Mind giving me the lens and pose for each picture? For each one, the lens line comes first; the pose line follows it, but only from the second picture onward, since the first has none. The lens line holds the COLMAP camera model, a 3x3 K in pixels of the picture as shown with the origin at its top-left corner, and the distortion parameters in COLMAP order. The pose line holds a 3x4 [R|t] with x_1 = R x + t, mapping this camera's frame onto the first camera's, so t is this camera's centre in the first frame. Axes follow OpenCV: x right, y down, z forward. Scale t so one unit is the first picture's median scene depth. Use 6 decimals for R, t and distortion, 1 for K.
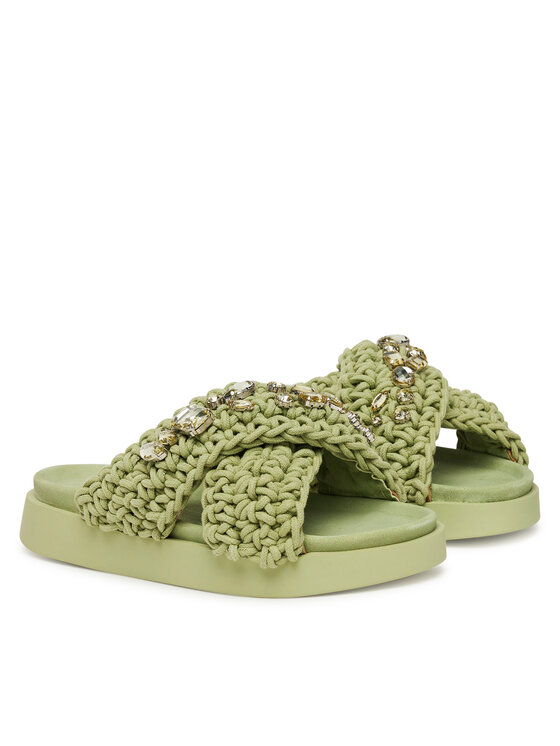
lens RADIAL K [[2180.8, 0, 280.0], [0, 2180.8, 373.0], [0, 0, 1]] dist [0.031029, -0.108350]
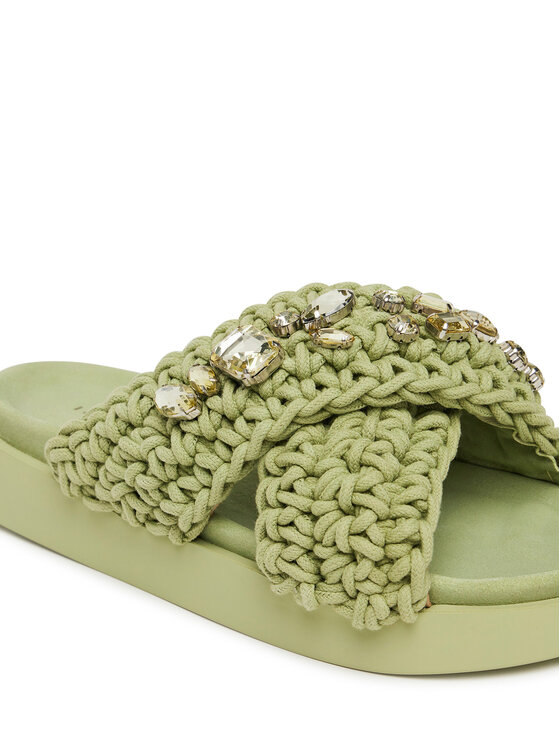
lens RADIAL K [[1970.1, 0, 280.0], [0, 1970.1, 373.0], [0, 0, 1]] dist [0.559144, -0.470881]
pose [[0.998400, 0.055629, 0.010146, -0.036511], [-0.056547, 0.982826, 0.175659, -0.068241], [-0.000200, -0.175951, 0.984399, 0.474785]]
